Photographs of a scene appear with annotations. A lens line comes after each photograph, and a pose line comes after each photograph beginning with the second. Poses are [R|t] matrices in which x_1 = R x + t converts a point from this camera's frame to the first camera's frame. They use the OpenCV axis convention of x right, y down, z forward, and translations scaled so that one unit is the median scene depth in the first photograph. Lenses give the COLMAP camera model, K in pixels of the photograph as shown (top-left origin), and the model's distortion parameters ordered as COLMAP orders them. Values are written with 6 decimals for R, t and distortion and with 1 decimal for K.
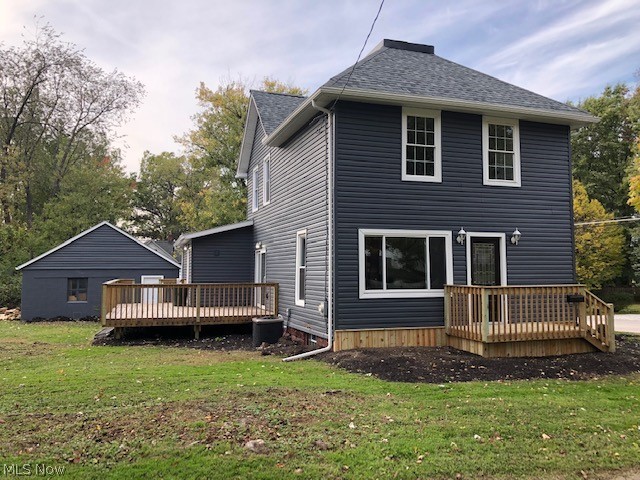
lens RADIAL K [[524.9, 0, 325.0], [0, 524.9, 238.4], [0, 0, 1]] dist [0.046181, -0.050653]
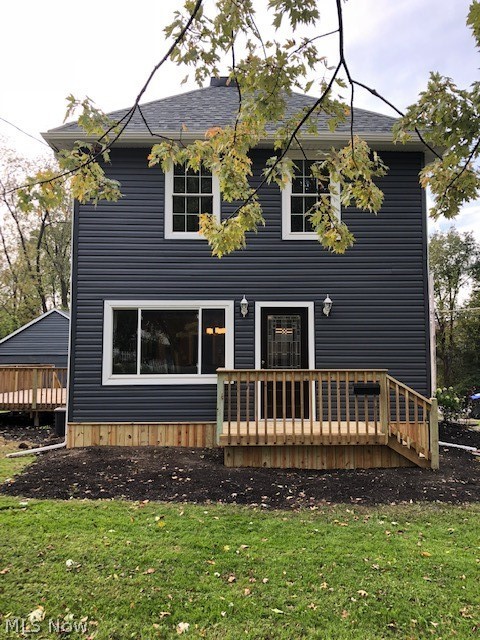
lens RADIAL K [[524.9, 0, 236.2], [0, 524.9, 321.4], [0, 0, 1]] dist [0.046181, -0.050653]
pose [[0.955756, -0.019583, -0.293510, 0.483577], [0.016352, 0.999776, -0.013456, 0.028296], [0.293707, 0.008061, 0.955861, 0.260461]]
